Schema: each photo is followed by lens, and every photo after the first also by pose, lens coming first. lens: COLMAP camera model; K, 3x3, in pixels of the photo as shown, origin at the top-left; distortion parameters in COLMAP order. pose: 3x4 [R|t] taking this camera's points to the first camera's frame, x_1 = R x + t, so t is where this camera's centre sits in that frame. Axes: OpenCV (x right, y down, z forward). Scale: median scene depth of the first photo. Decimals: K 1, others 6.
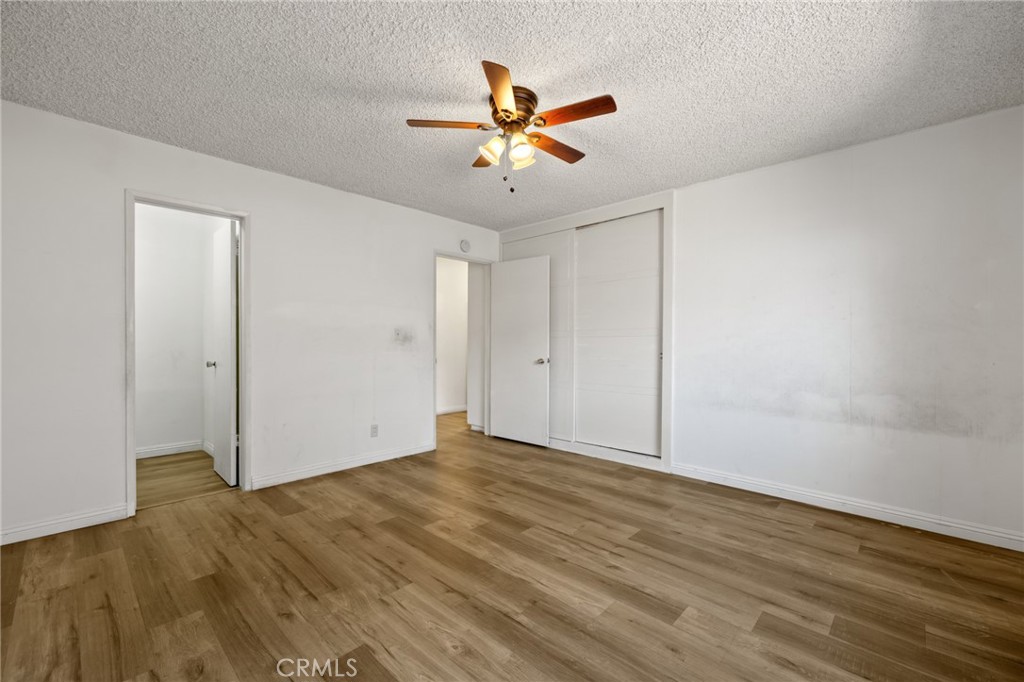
lens RADIAL K [[428.2, 0, 509.7], [0, 428.2, 342.2], [0, 0, 1]] dist [0.002216, -0.000311]
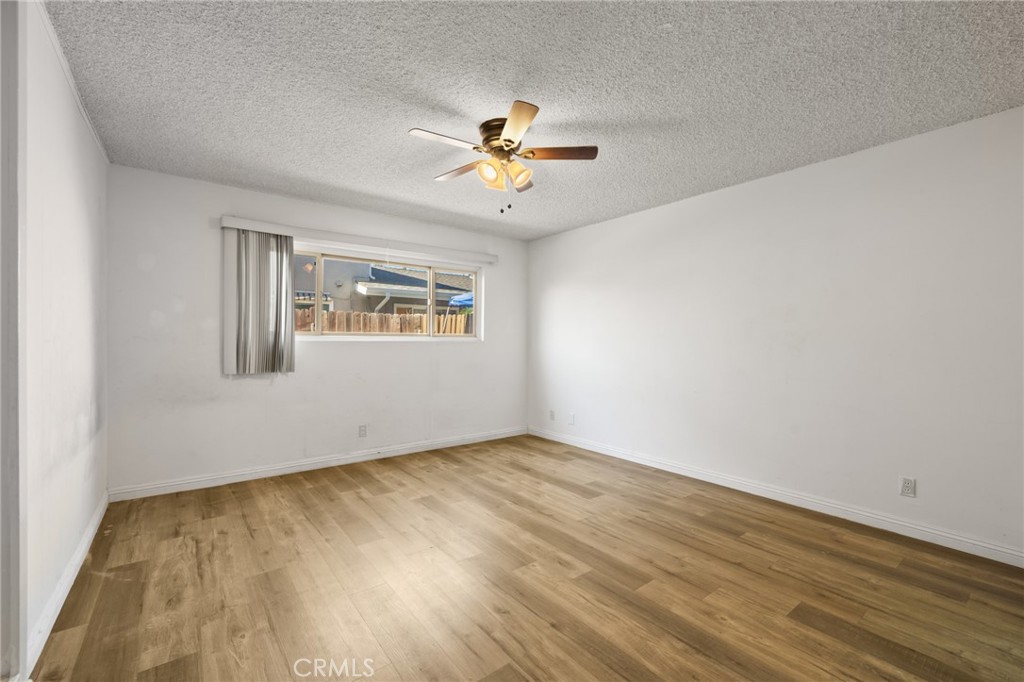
lens RADIAL K [[428.2, 0, 512.0], [0, 428.2, 342.3], [0, 0, 1]] dist [0.002216, -0.000311]
pose [[-0.988449, -0.011579, 0.151108, -0.200580], [-0.011397, 0.999933, 0.002071, -0.022298], [-0.151122, 0.000325, -0.988515, 2.213720]]
